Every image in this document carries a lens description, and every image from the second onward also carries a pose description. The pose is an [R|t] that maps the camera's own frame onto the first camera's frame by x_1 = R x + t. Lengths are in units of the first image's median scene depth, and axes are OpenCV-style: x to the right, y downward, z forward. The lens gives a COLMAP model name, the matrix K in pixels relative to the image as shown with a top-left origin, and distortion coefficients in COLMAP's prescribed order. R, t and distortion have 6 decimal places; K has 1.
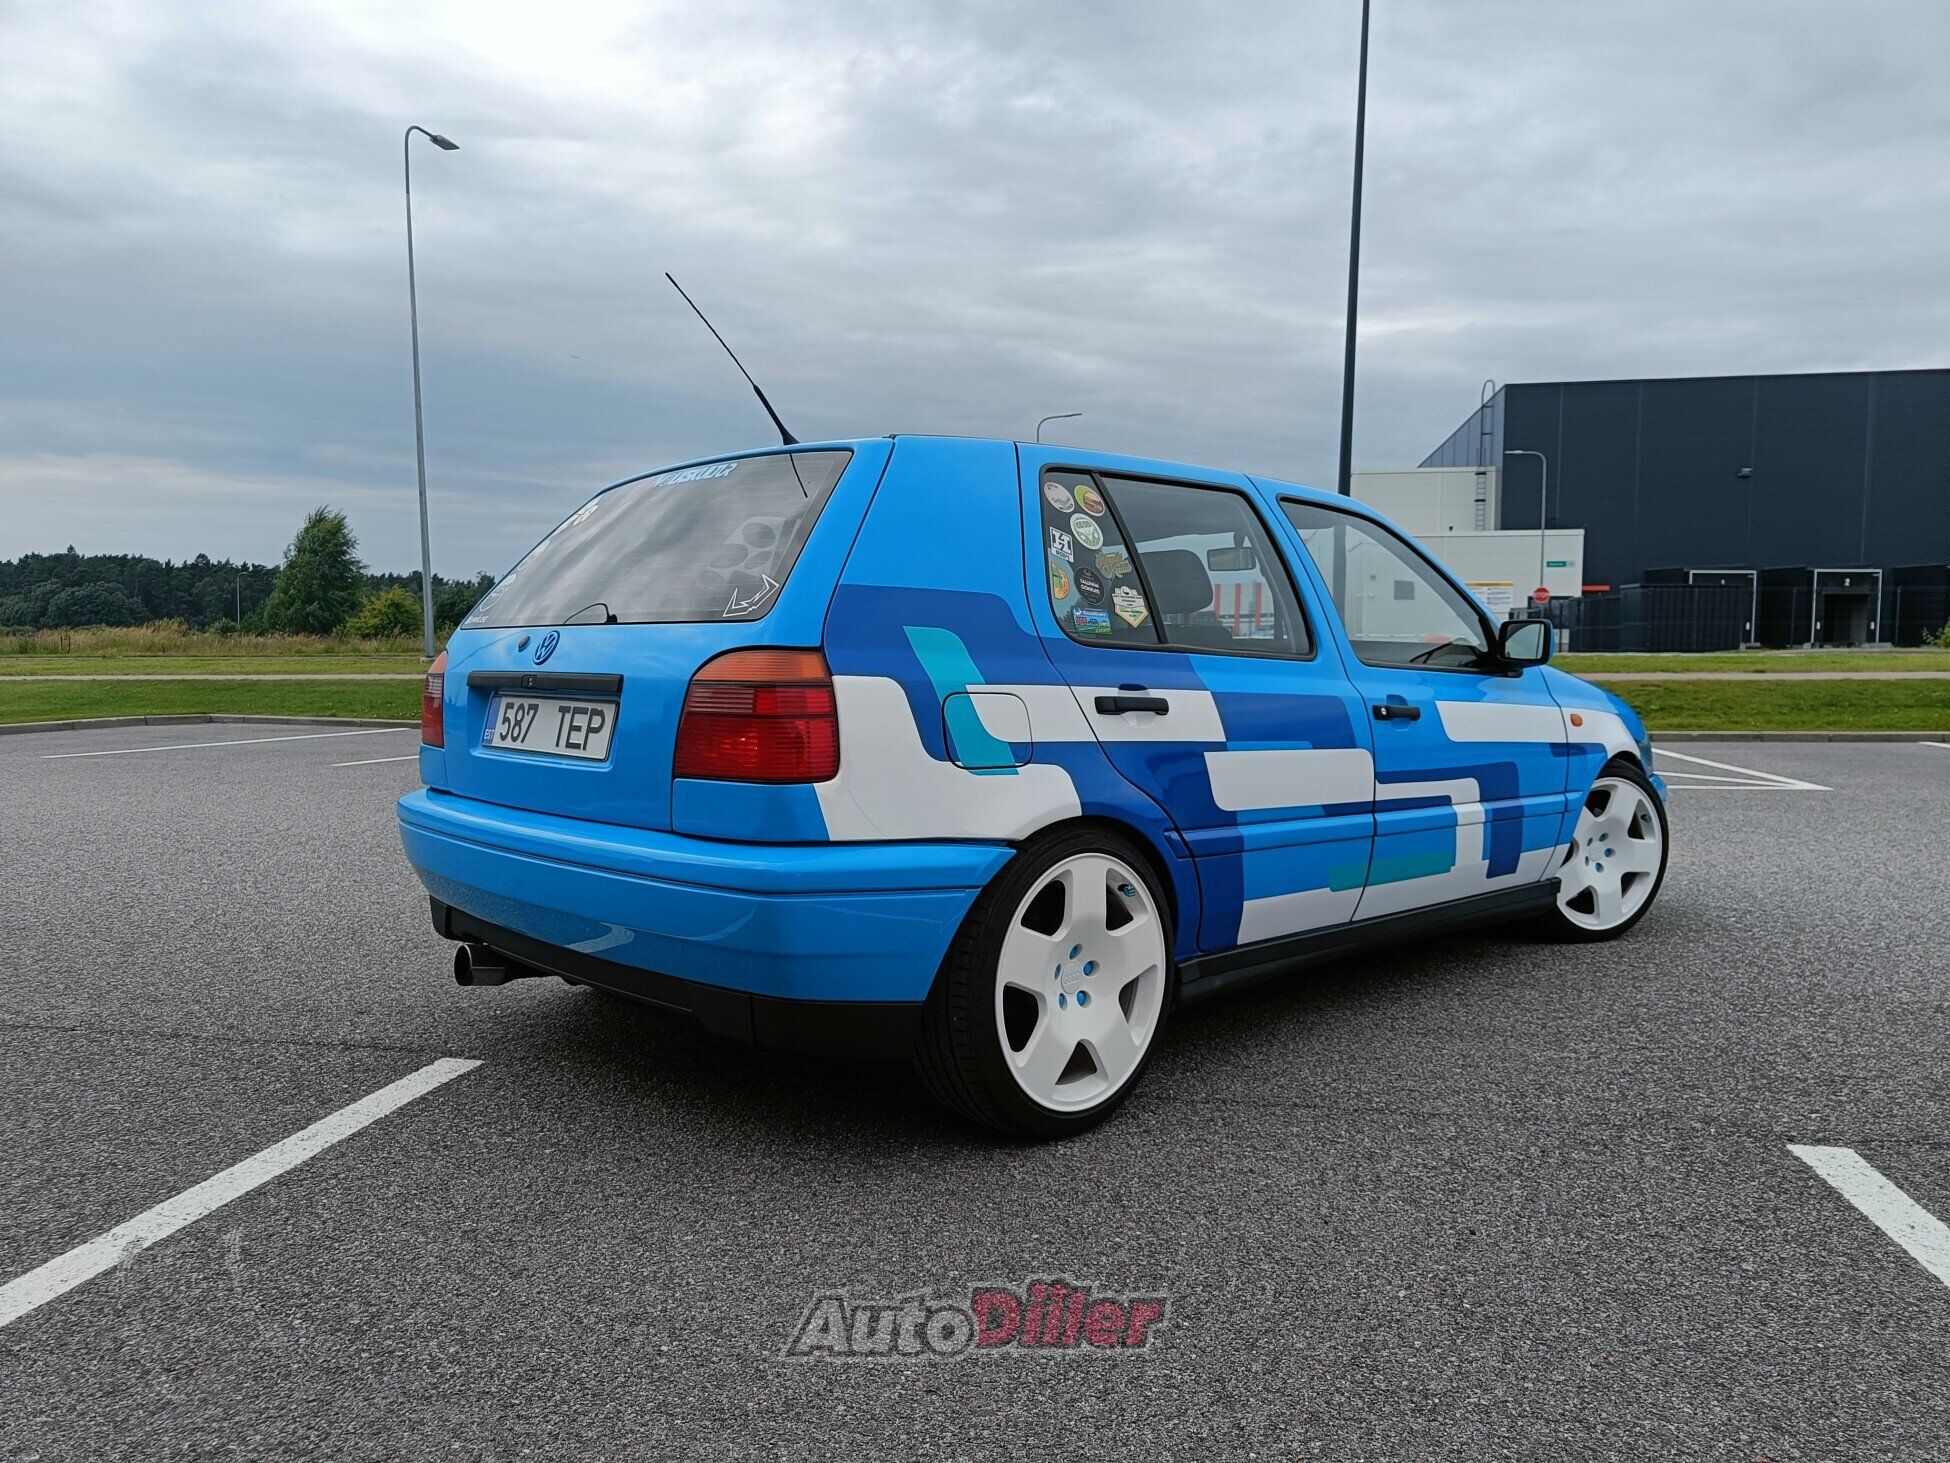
lens RADIAL K [[1367.2, 0, 938.4], [0, 1367.2, 732.2], [0, 0, 1]] dist [0.005778, 0.000092]
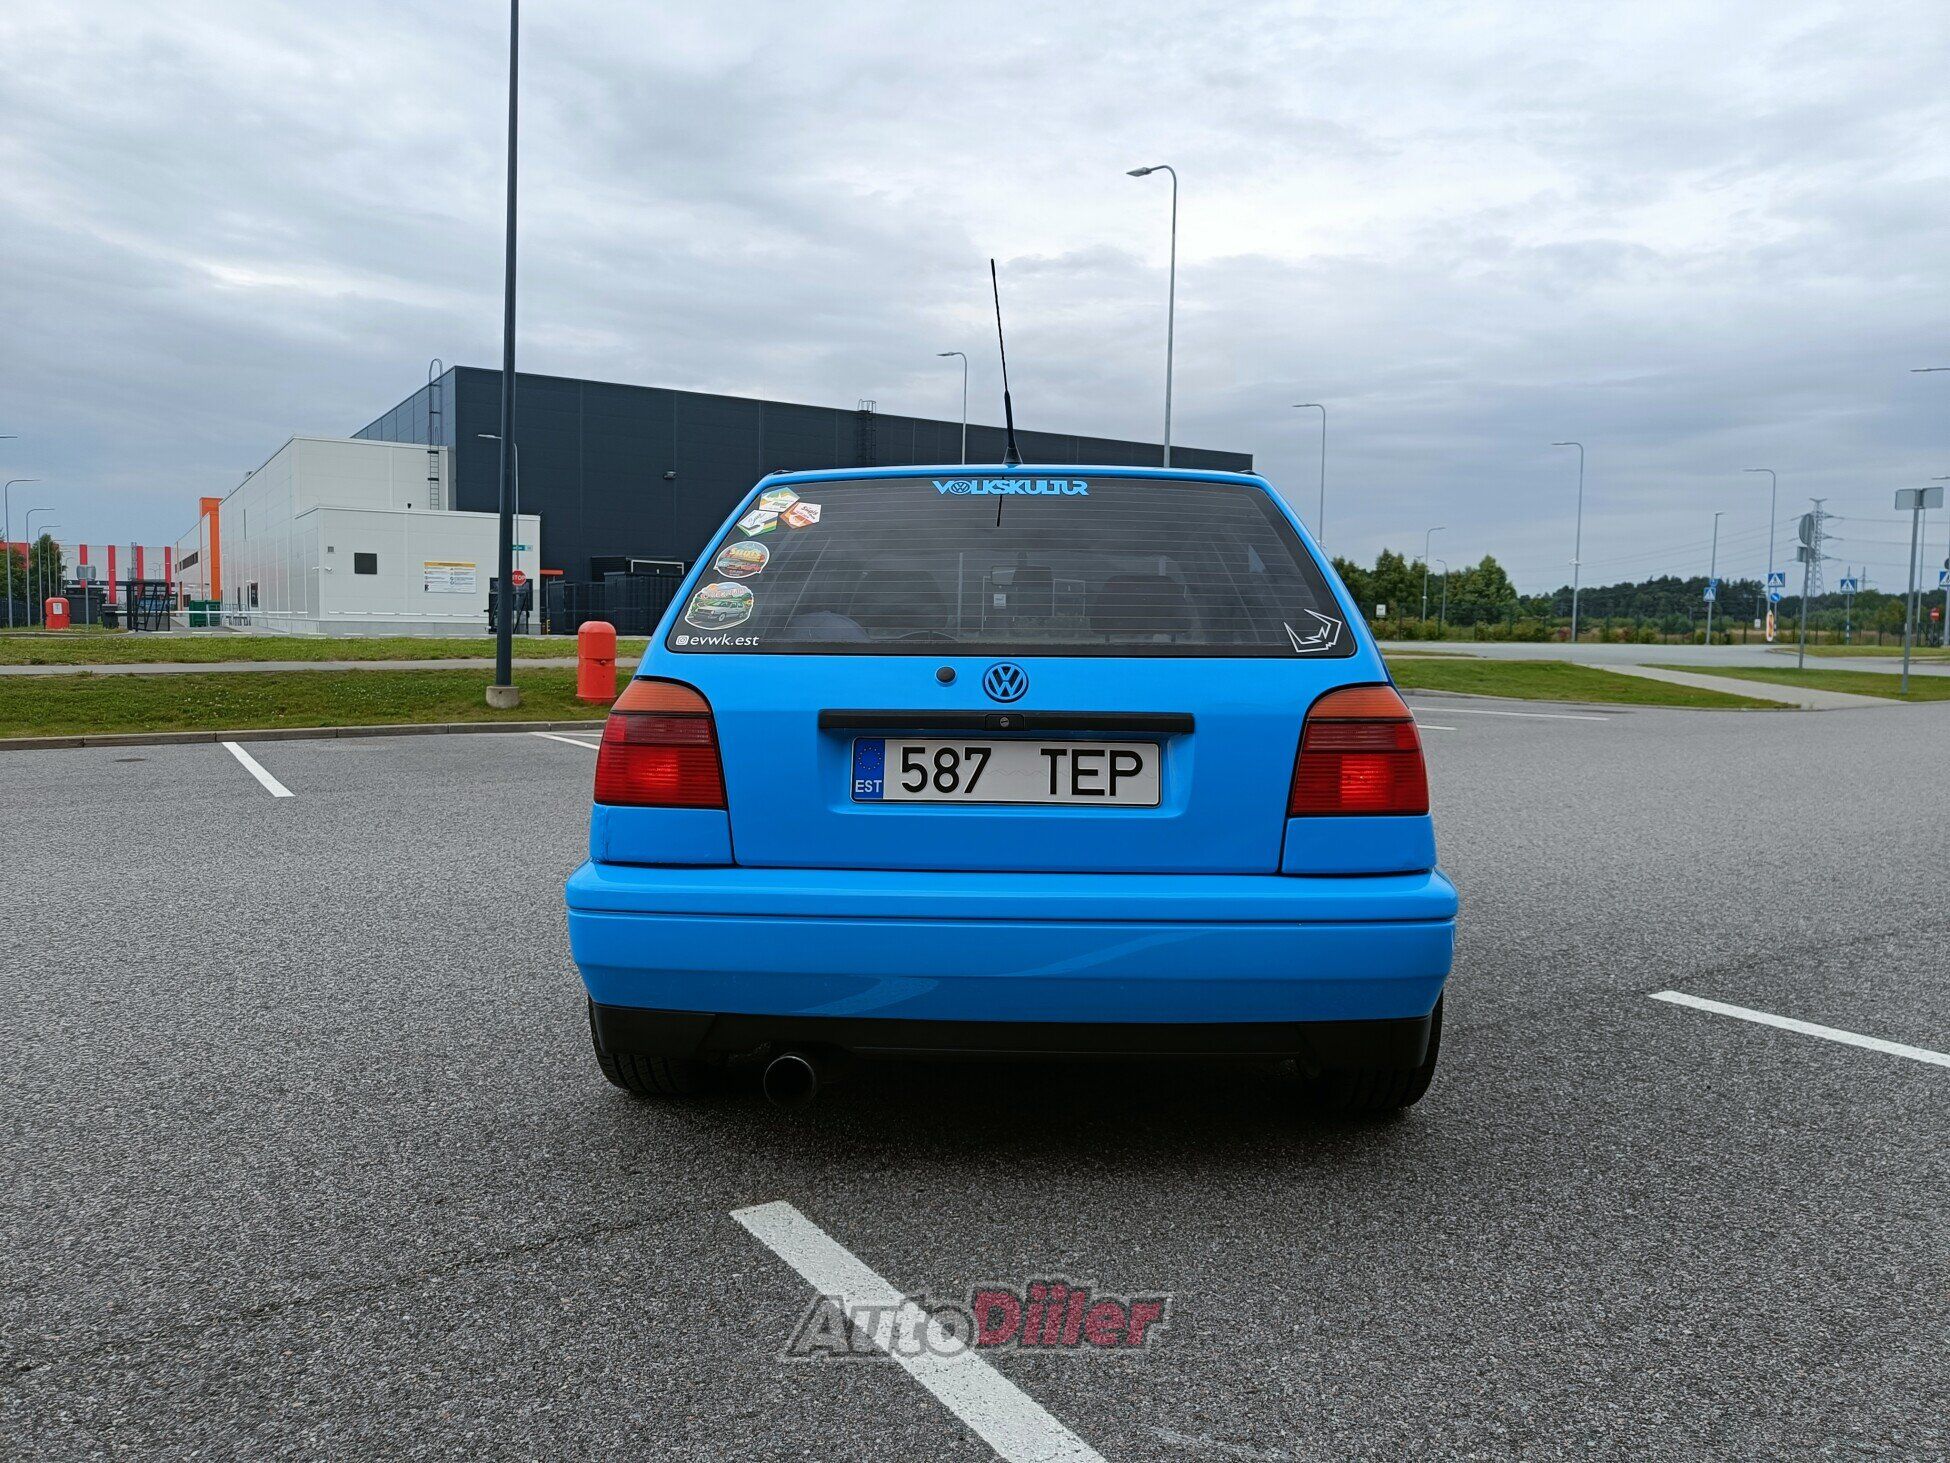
lens RADIAL K [[1384.0, 0, 969.0], [0, 1384.0, 680.6], [0, 0, 1]] dist [0.005219, -0.005819]
pose [[0.711510, -0.018243, 0.702439, -0.907902], [0.033437, 0.999409, -0.007913, -0.055453], [-0.701880, 0.029118, 0.711700, 0.388407]]
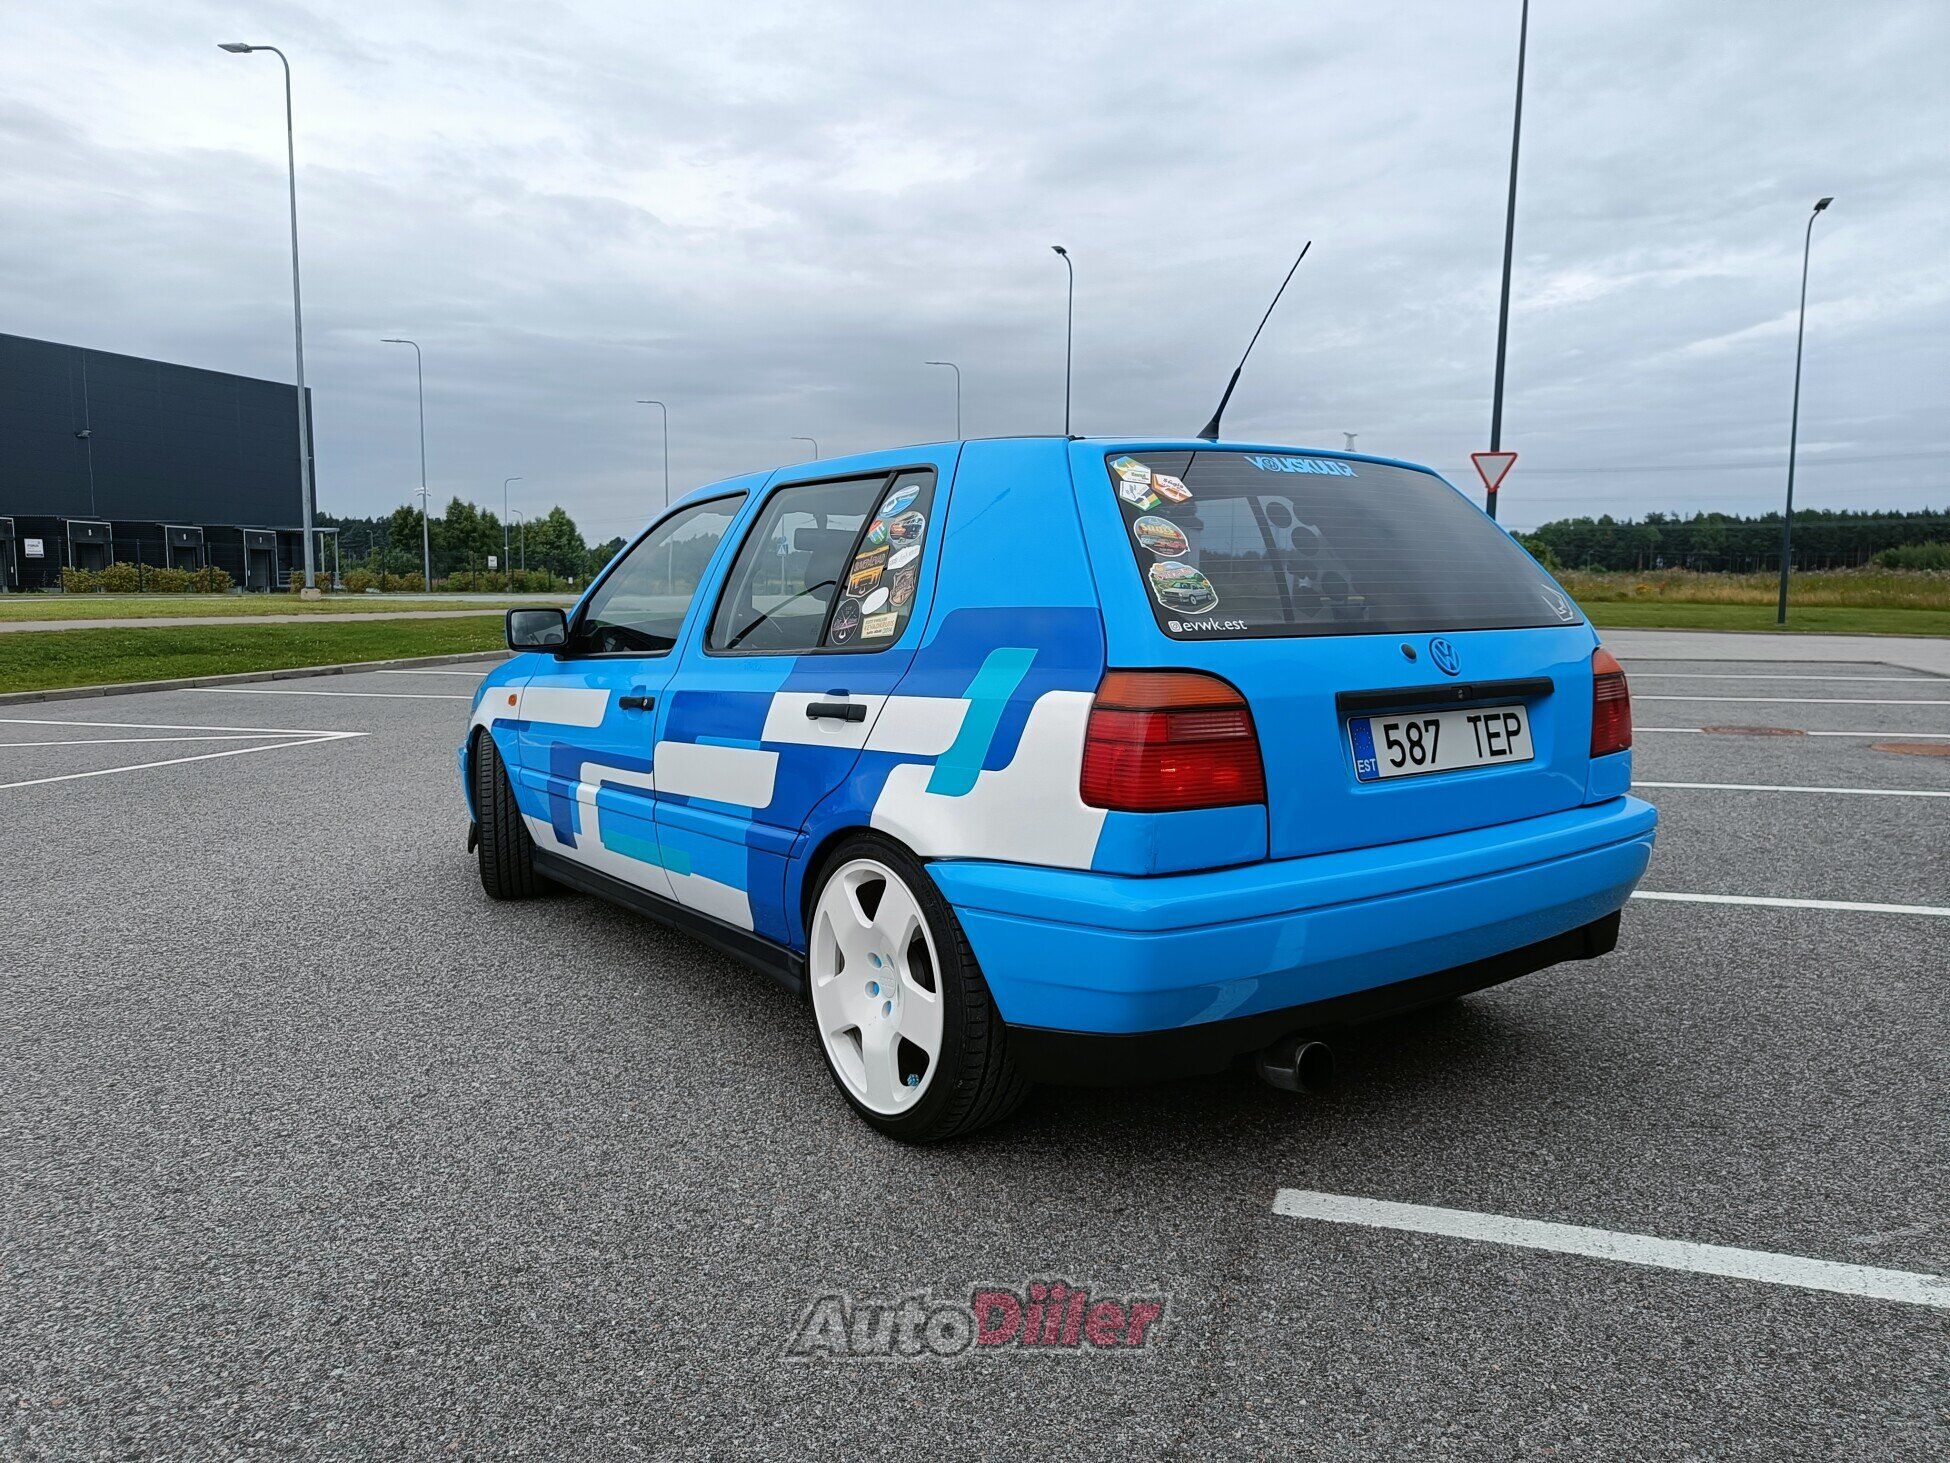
lens RADIAL K [[1379.3, 0, 972.9], [0, 1379.3, 744.3], [0, 0, 1]] dist [0.038989, -0.030057]
pose [[0.121962, -0.113663, 0.986005, -1.243236], [0.063388, 0.992285, 0.106546, -0.121483], [-0.990509, 0.049507, 0.128226, 1.186251]]
